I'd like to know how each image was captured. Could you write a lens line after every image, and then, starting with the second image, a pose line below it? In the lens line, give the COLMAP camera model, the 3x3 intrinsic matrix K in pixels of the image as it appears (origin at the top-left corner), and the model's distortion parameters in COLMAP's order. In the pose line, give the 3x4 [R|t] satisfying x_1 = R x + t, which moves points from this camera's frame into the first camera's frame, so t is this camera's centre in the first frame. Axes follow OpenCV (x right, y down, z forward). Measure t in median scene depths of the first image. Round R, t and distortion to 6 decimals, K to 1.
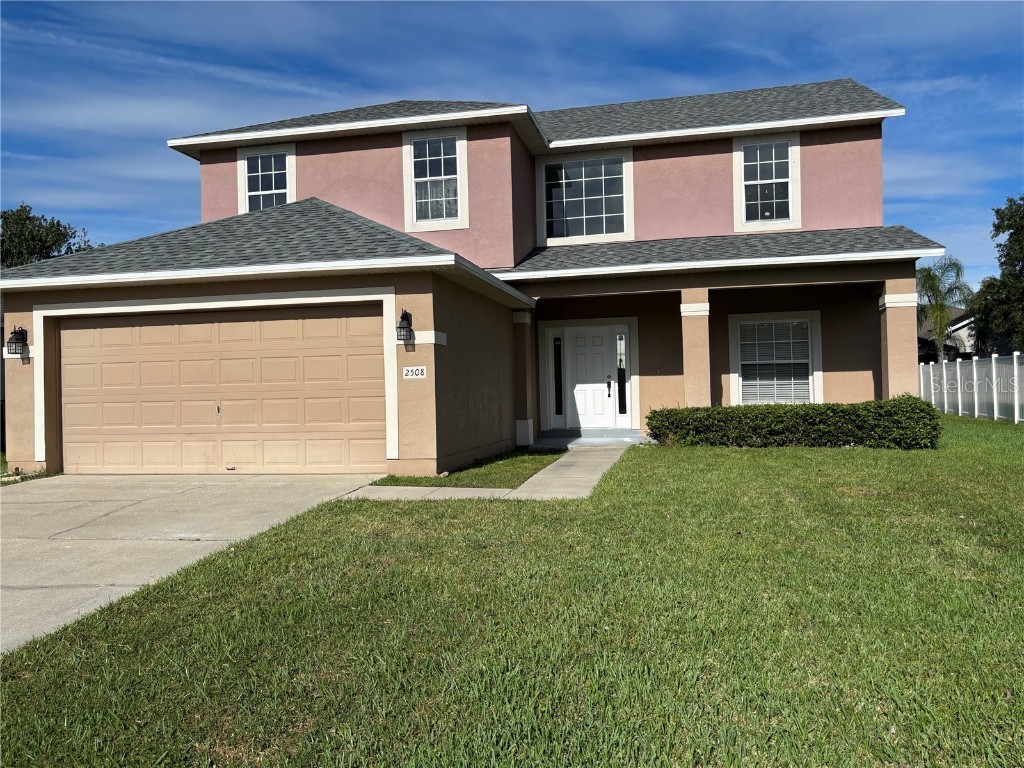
lens RADIAL K [[765.5, 0, 525.0], [0, 765.5, 395.4], [0, 0, 1]] dist [0.047704, -0.048063]
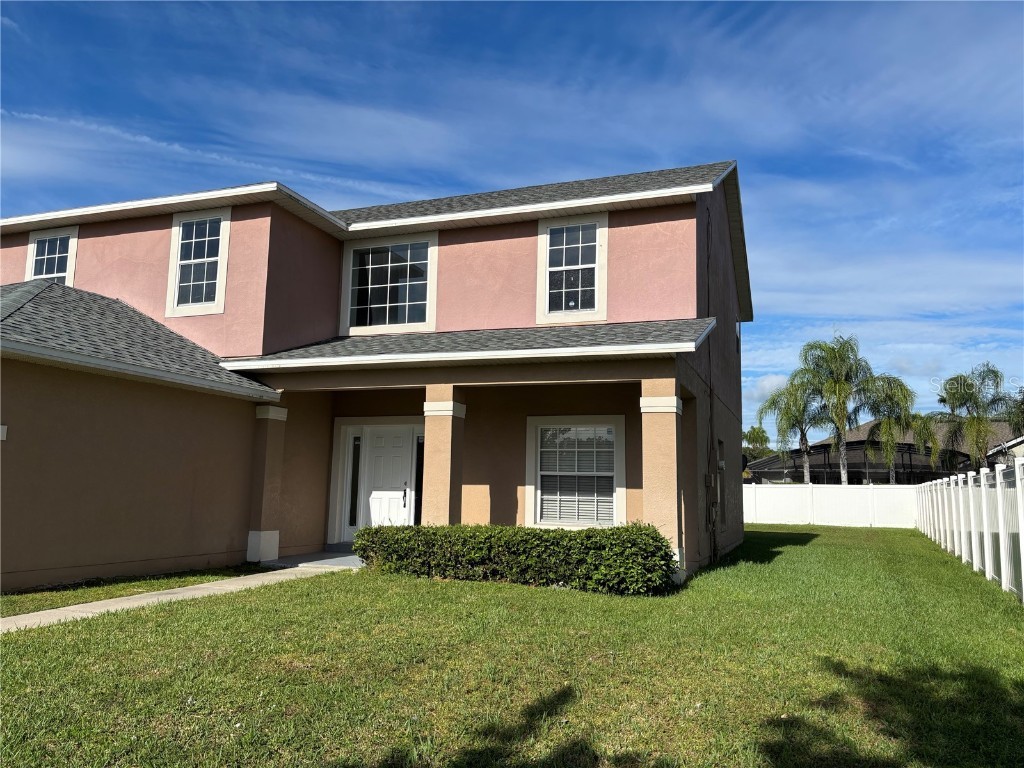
lens RADIAL K [[765.5, 0, 534.5], [0, 765.5, 411.5], [0, 0, 1]] dist [0.047704, -0.048063]
pose [[0.989424, 0.028316, -0.142258, 0.402473], [-0.043550, 0.993503, -0.105141, -0.021253], [0.138357, 0.110224, 0.984230, 0.155197]]
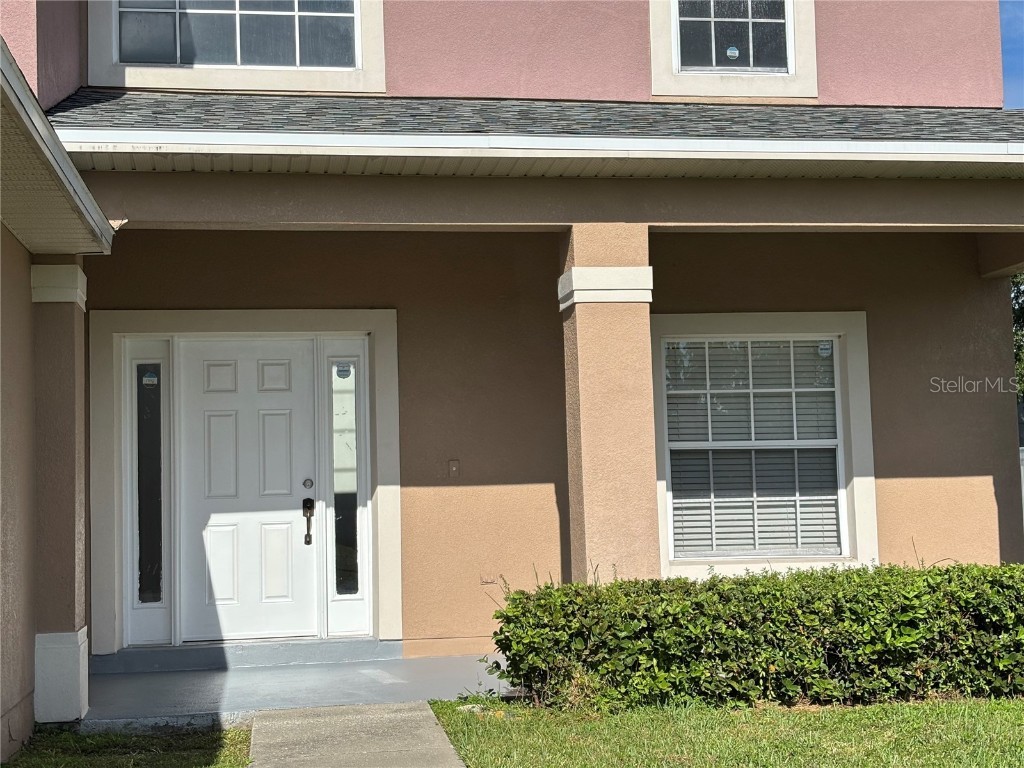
lens RADIAL K [[1507.8, 0, 504.9], [0, 1507.8, 391.5], [0, 0, 1]] dist [0.134349, 0.000000]
pose [[0.933148, 0.024037, 0.358689, -0.052991], [0.005929, 0.996597, -0.082210, -0.009856], [-0.359444, 0.078841, 0.929830, 0.363734]]
